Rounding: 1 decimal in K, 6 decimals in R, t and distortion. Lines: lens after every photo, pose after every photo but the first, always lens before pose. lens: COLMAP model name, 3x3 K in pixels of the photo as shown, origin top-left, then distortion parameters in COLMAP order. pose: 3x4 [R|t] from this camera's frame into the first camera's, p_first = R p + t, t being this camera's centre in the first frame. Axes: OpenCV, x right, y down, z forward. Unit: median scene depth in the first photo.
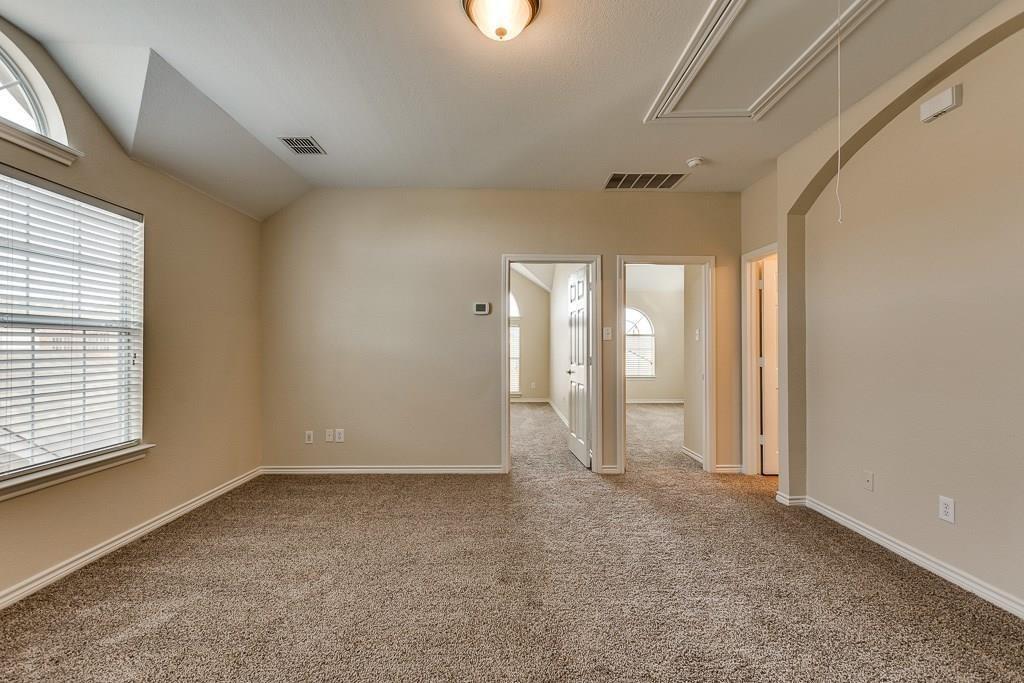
lens RADIAL K [[450.2, 0, 511.4], [0, 450.2, 346.2], [0, 0, 1]] dist [0.002285, -0.000734]
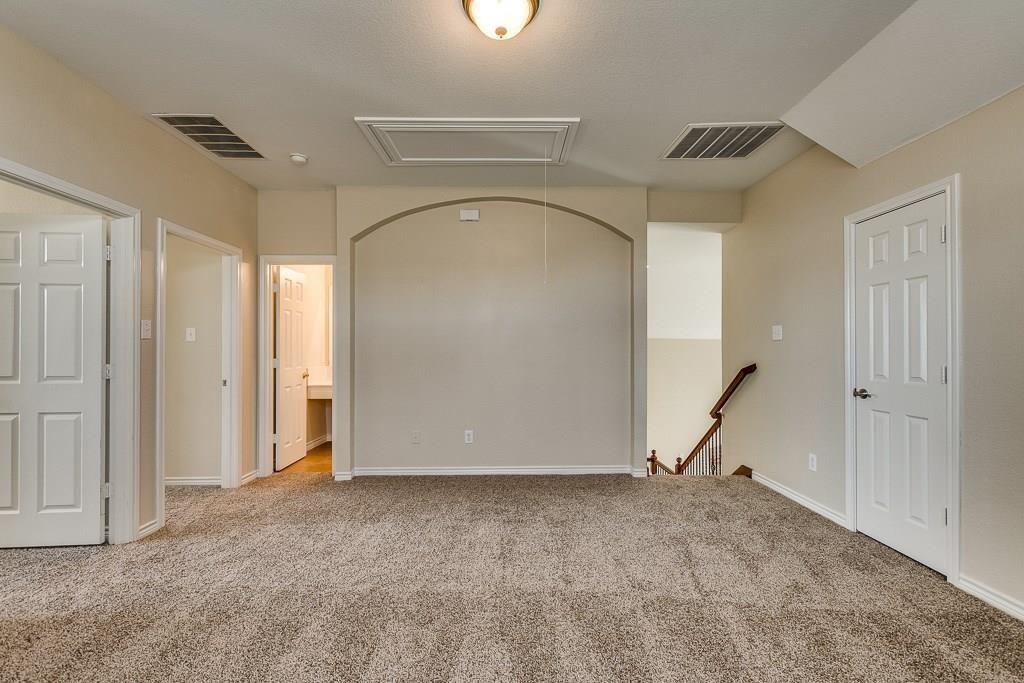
lens RADIAL K [[450.2, 0, 511.4], [0, 450.2, 346.2], [0, 0, 1]] dist [0.002285, -0.000734]
pose [[-0.007713, 0.003491, 0.999964, -0.514344], [-0.000399, 0.999994, -0.003494, 0.000093], [-0.999970, -0.000426, -0.007712, 0.499177]]
